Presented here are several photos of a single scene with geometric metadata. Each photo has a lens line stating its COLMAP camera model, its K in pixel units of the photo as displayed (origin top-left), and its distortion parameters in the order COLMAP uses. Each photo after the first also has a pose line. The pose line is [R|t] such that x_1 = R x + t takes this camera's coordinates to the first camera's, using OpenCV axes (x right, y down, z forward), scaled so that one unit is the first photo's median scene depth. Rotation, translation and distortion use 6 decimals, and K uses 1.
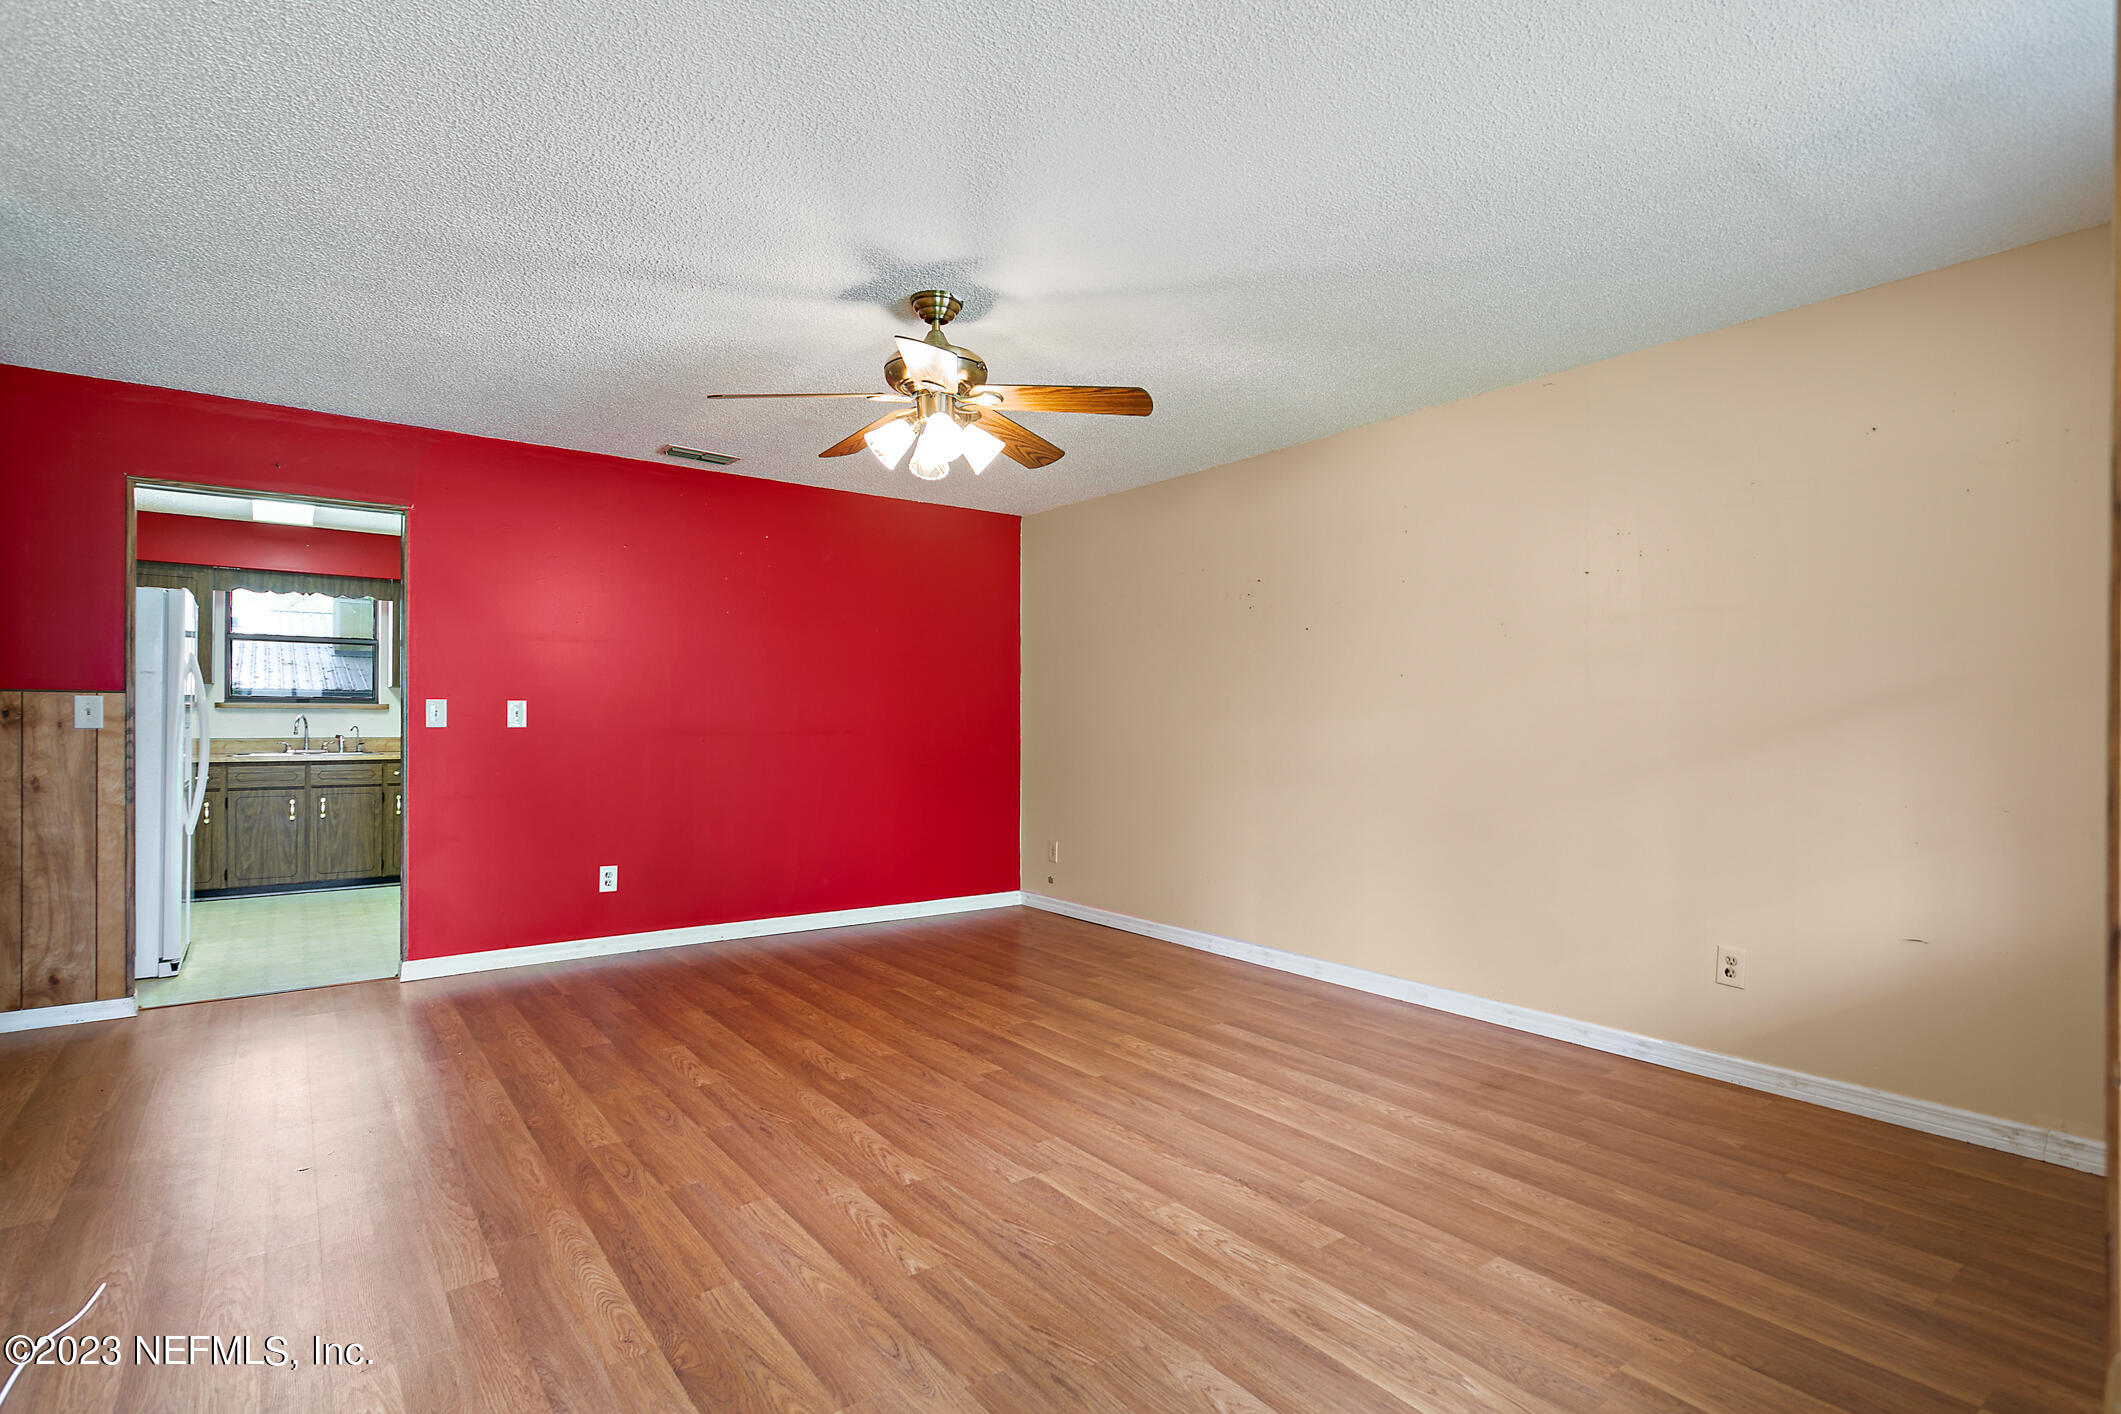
lens RADIAL K [[1021.0, 0, 1064.6], [0, 1021.0, 720.6], [0, 0, 1]] dist [-0.002508, 0.000532]
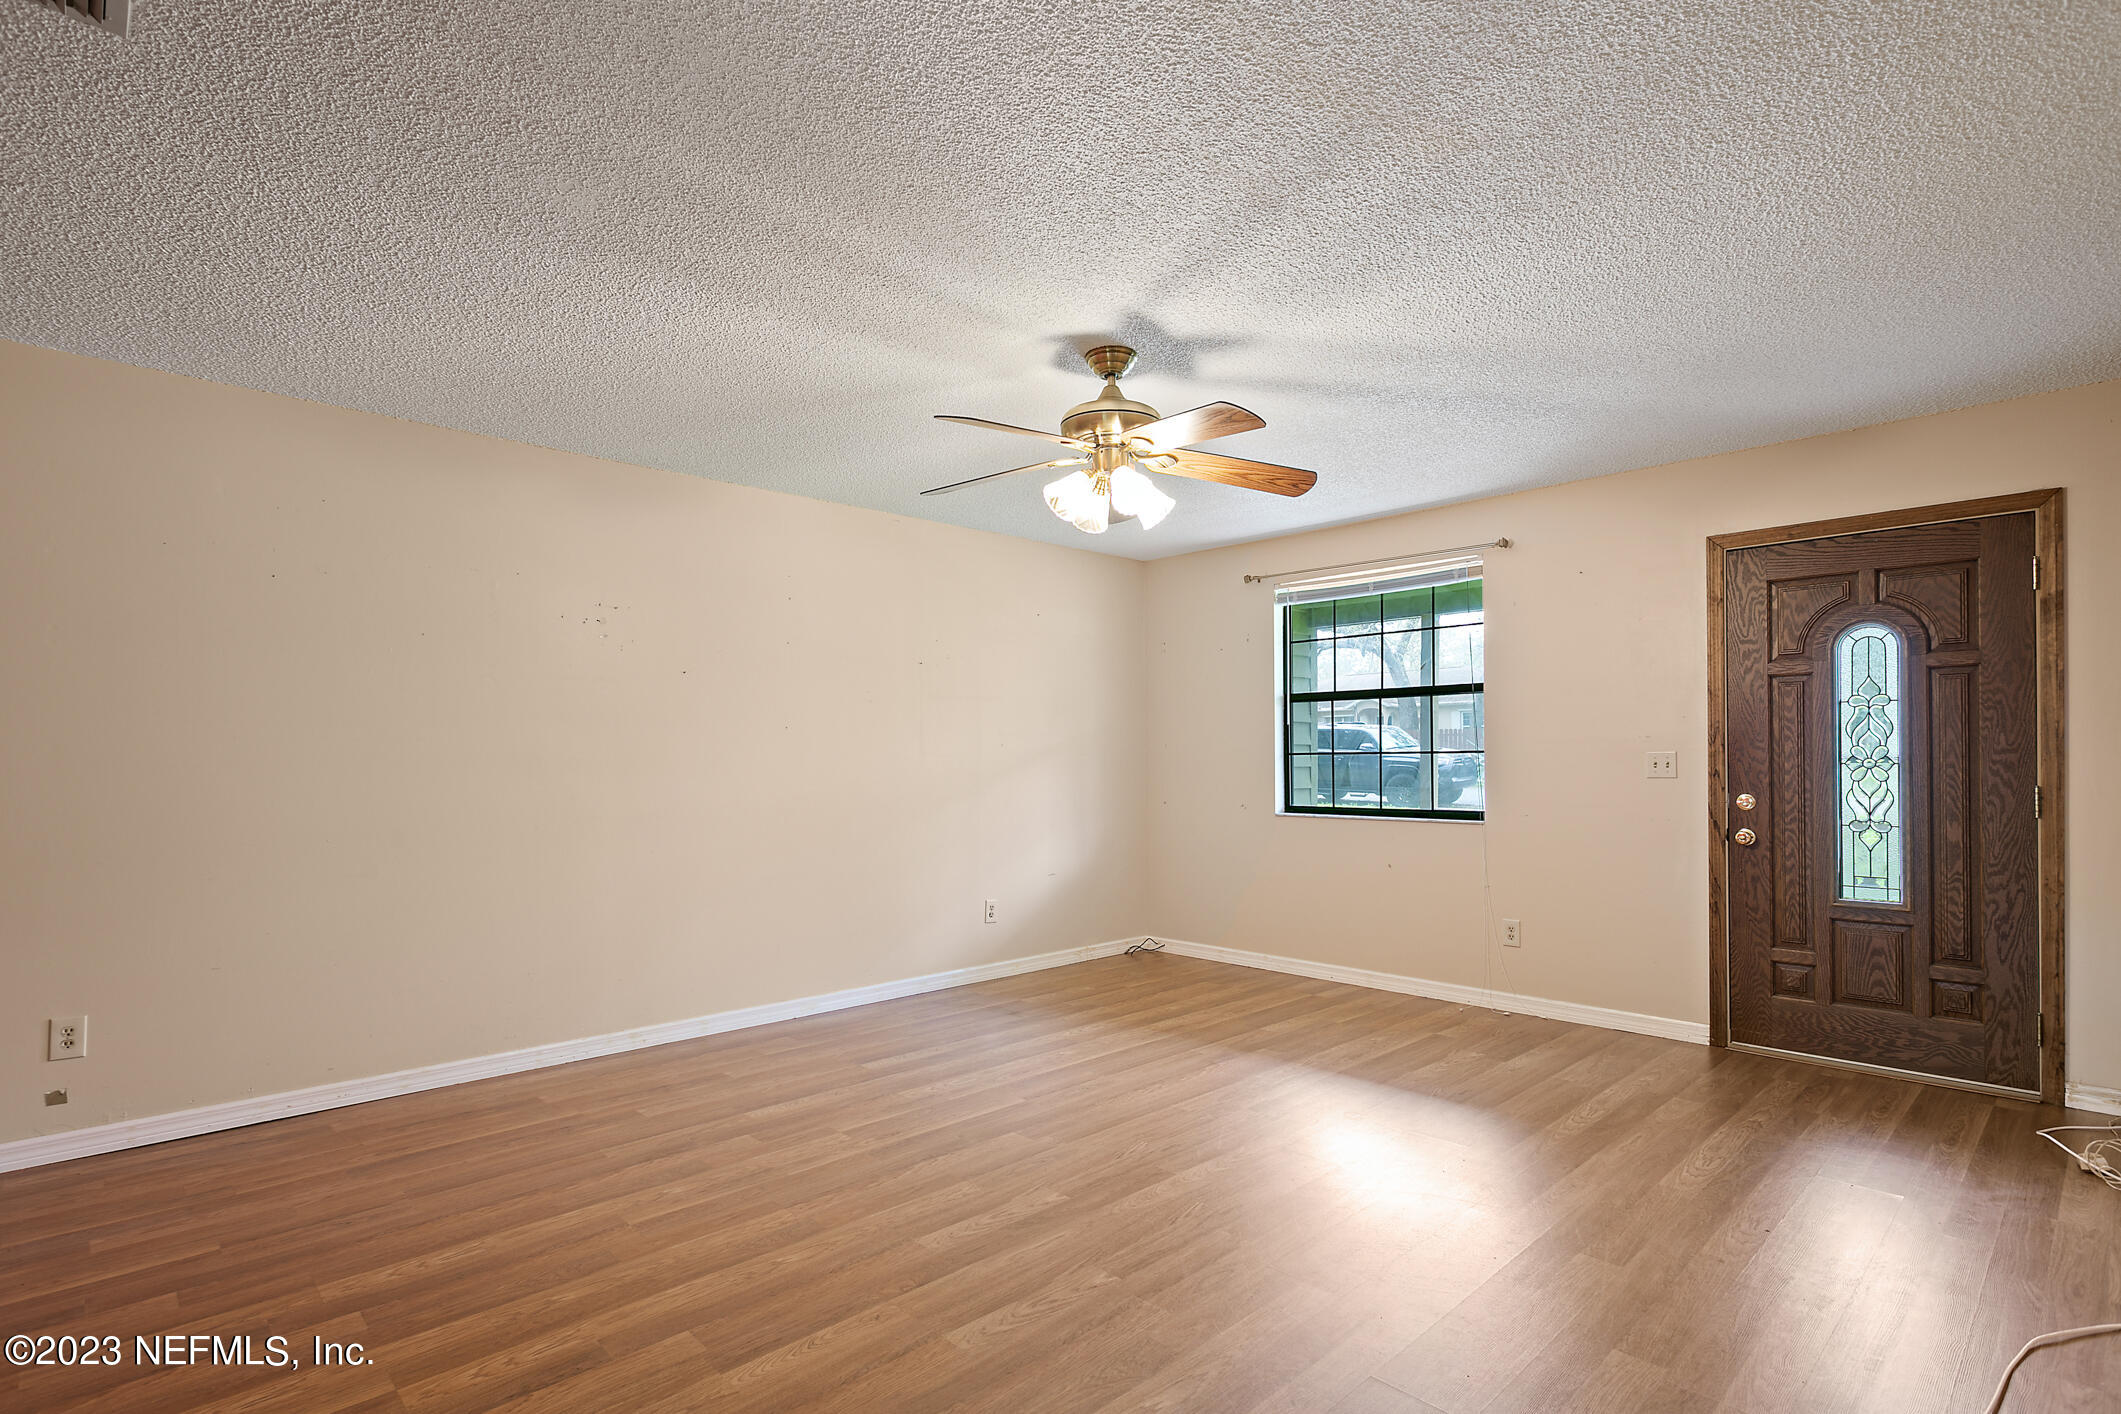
lens RADIAL K [[1021.0, 0, 1041.4], [0, 1021.0, 756.0], [0, 0, 1]] dist [-0.002508, 0.000532]
pose [[-0.098858, 0.001125, 0.995101, -0.996801], [0.002202, 0.999997, -0.000912, -0.013589], [-0.995099, 0.002101, -0.098860, 1.038255]]
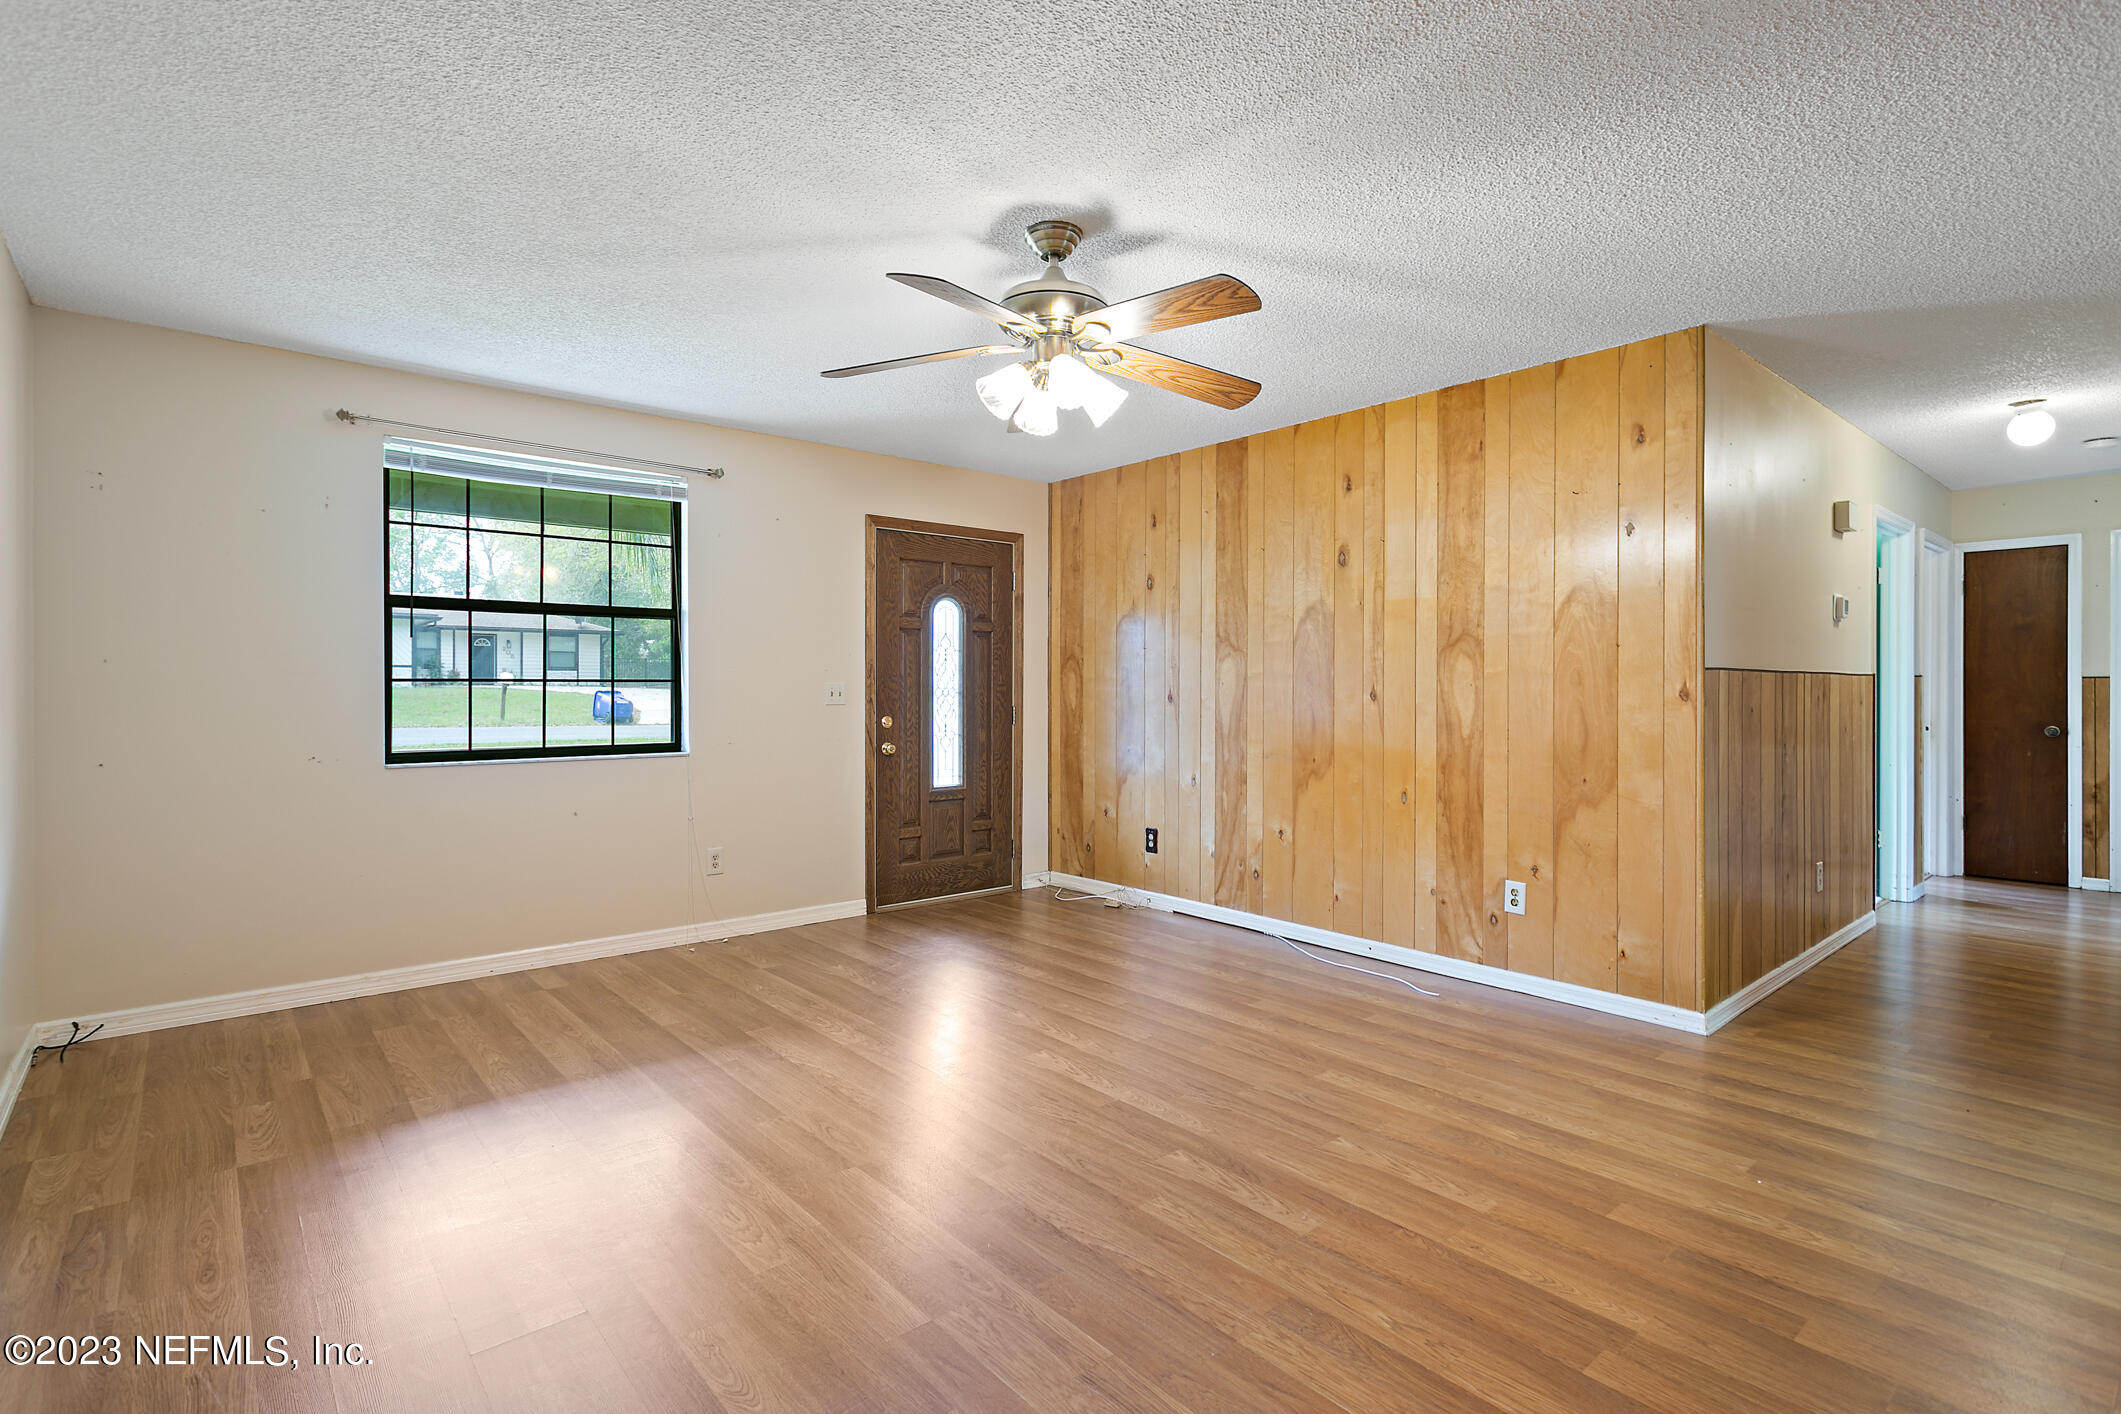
lens RADIAL K [[1021.0, 0, 1056.2], [0, 1021.0, 687.6], [0, 0, 1]] dist [-0.002508, 0.000532]
pose [[-0.998957, -0.004205, -0.045466, -0.079863], [-0.003989, 0.999980, -0.004836, -0.005771], [0.045486, -0.004649, -0.998954, 1.685460]]
